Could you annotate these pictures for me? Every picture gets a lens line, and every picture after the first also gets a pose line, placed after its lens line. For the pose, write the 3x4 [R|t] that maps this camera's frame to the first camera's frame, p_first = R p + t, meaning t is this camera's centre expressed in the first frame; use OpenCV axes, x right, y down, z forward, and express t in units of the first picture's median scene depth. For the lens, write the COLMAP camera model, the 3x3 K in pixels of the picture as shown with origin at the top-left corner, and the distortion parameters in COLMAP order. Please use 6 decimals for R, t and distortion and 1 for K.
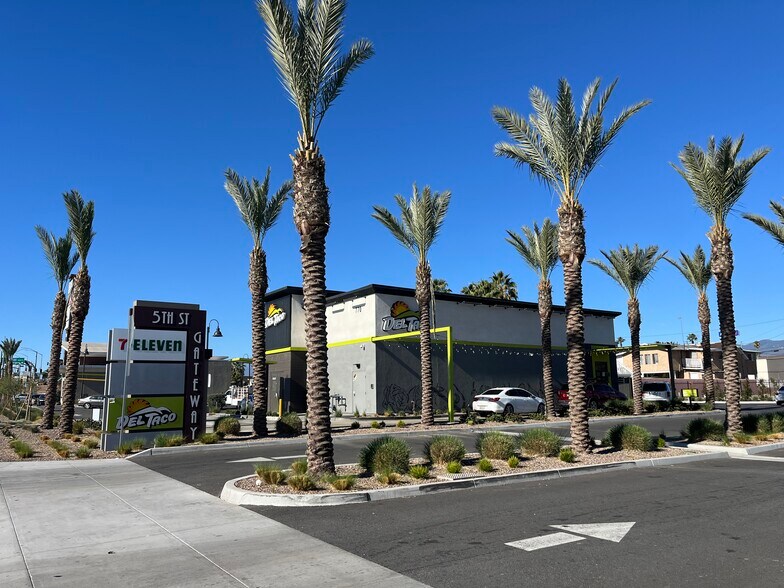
lens RADIAL K [[582.9, 0, 392.0], [0, 582.9, 294.0], [0, 0, 1]] dist [0.048124, -0.006722]
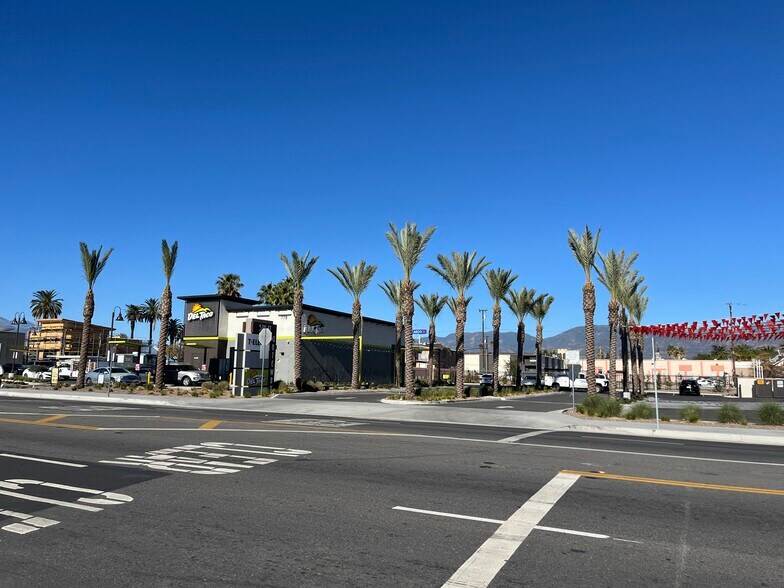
lens RADIAL K [[582.9, 0, 392.0], [0, 582.9, 294.0], [0, 0, 1]] dist [0.048124, -0.006722]
pose [[0.877502, 0.097231, 0.469613, -0.540709], [-0.111139, 0.993803, 0.001909, -0.070111], [-0.466518, -0.053868, 0.882870, -0.505886]]
